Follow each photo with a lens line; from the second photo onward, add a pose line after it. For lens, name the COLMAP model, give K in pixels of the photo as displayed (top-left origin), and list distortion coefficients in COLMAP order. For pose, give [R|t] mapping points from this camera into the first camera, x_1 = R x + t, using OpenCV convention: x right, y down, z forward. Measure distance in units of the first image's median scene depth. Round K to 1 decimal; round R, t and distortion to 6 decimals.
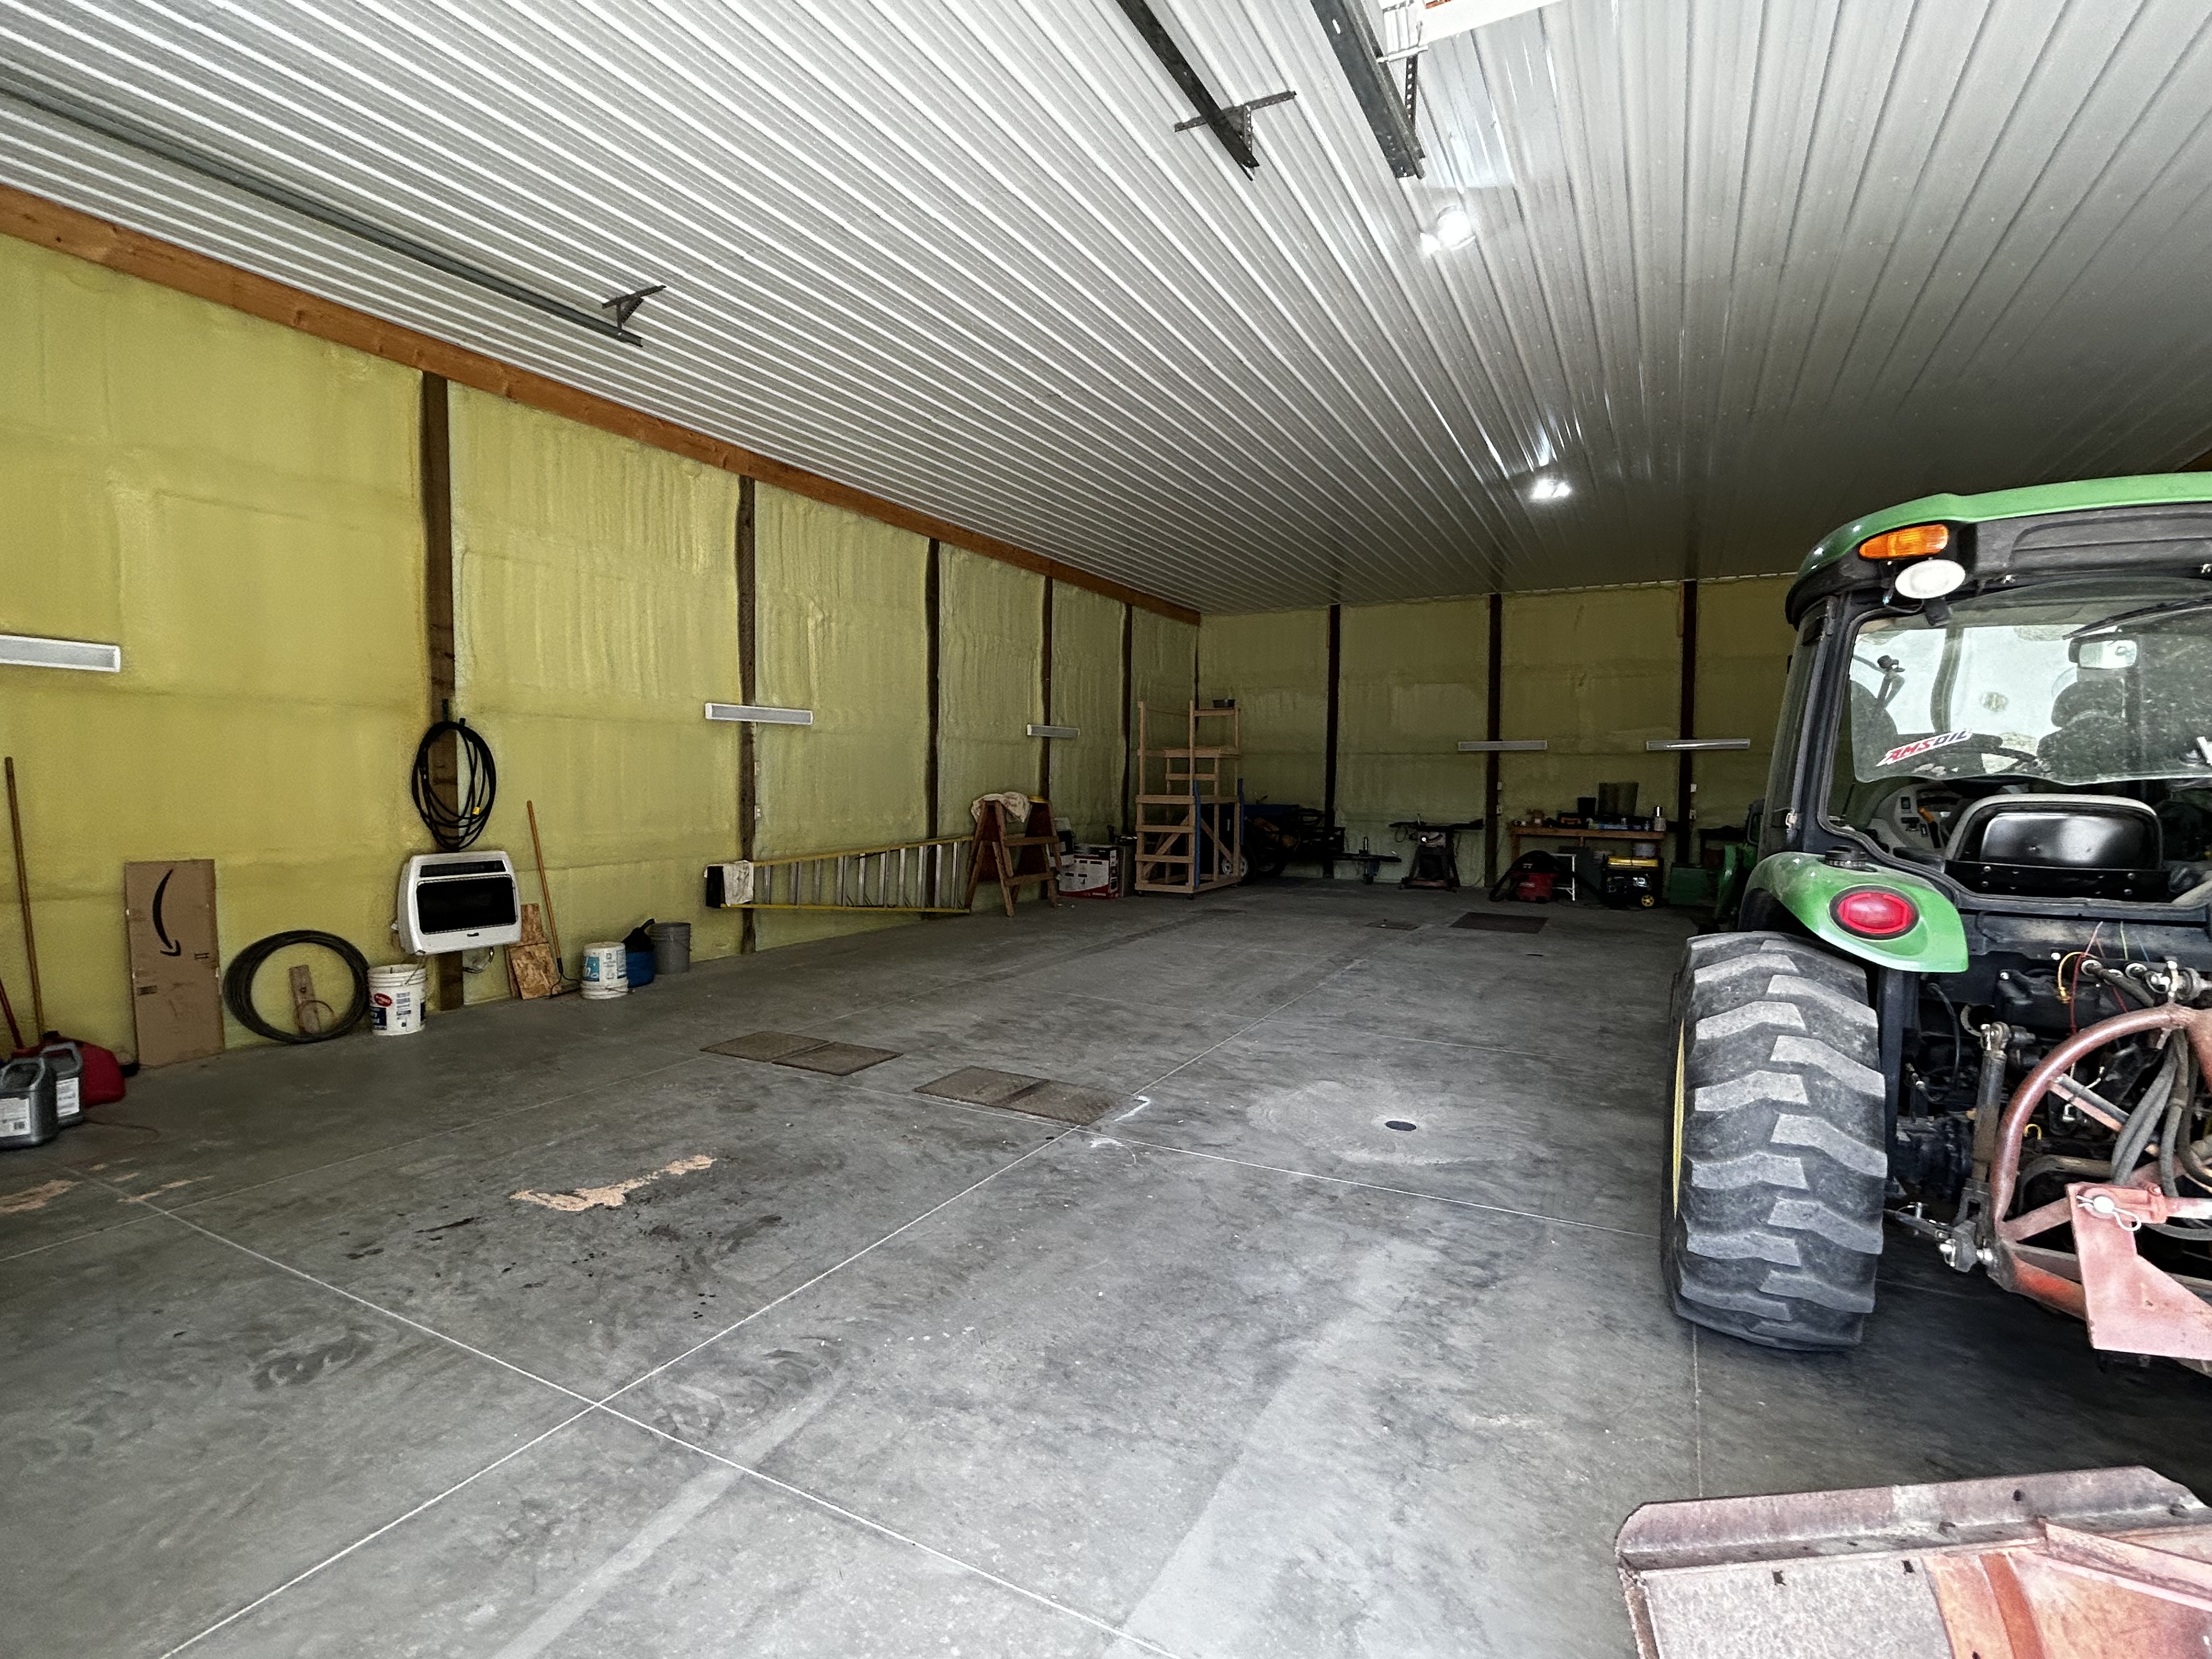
lens RADIAL K [[1054.1, 0, 1111.3], [0, 1054.1, 839.0], [0, 0, 1]] dist [-0.000409, -0.002280]
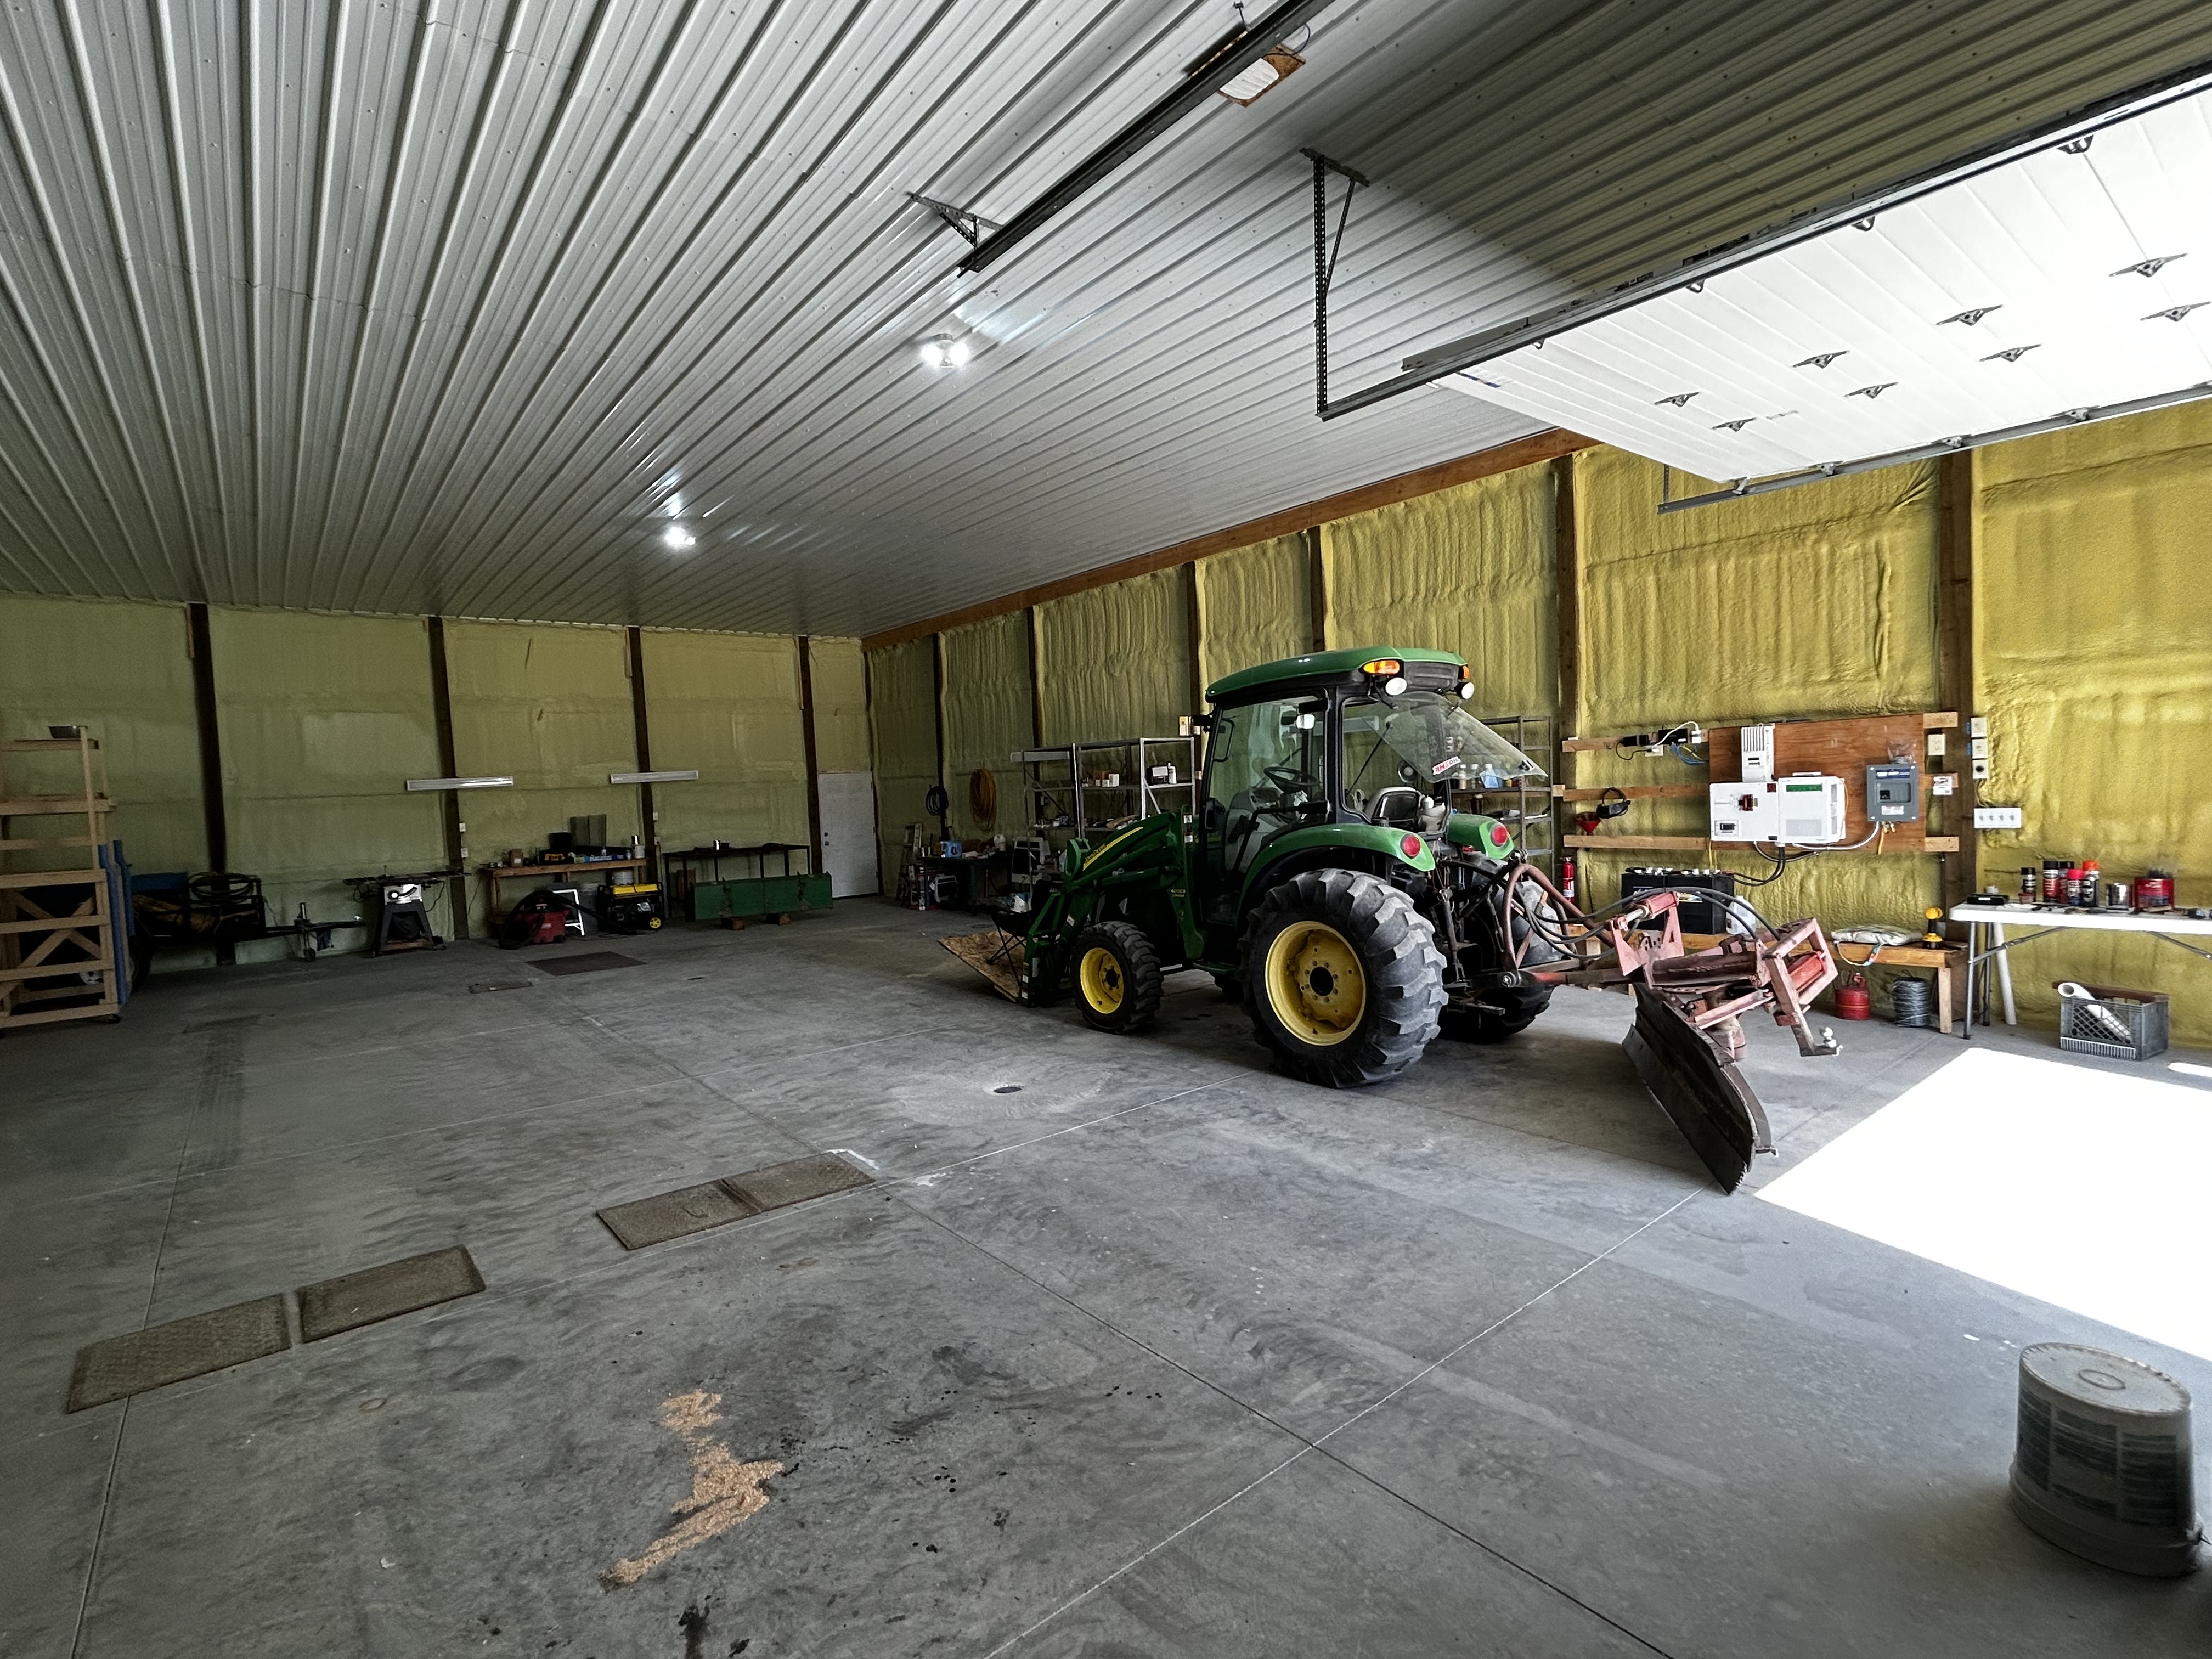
lens RADIAL K [[1054.1, 0, 1105.0], [0, 1054.1, 830.6], [0, 0, 1]] dist [-0.000409, -0.002280]
pose [[0.395255, -0.068934, 0.915981, -0.745073], [0.106680, 0.993877, 0.028763, -0.043859], [-0.912356, 0.086348, 0.400189, 0.382264]]
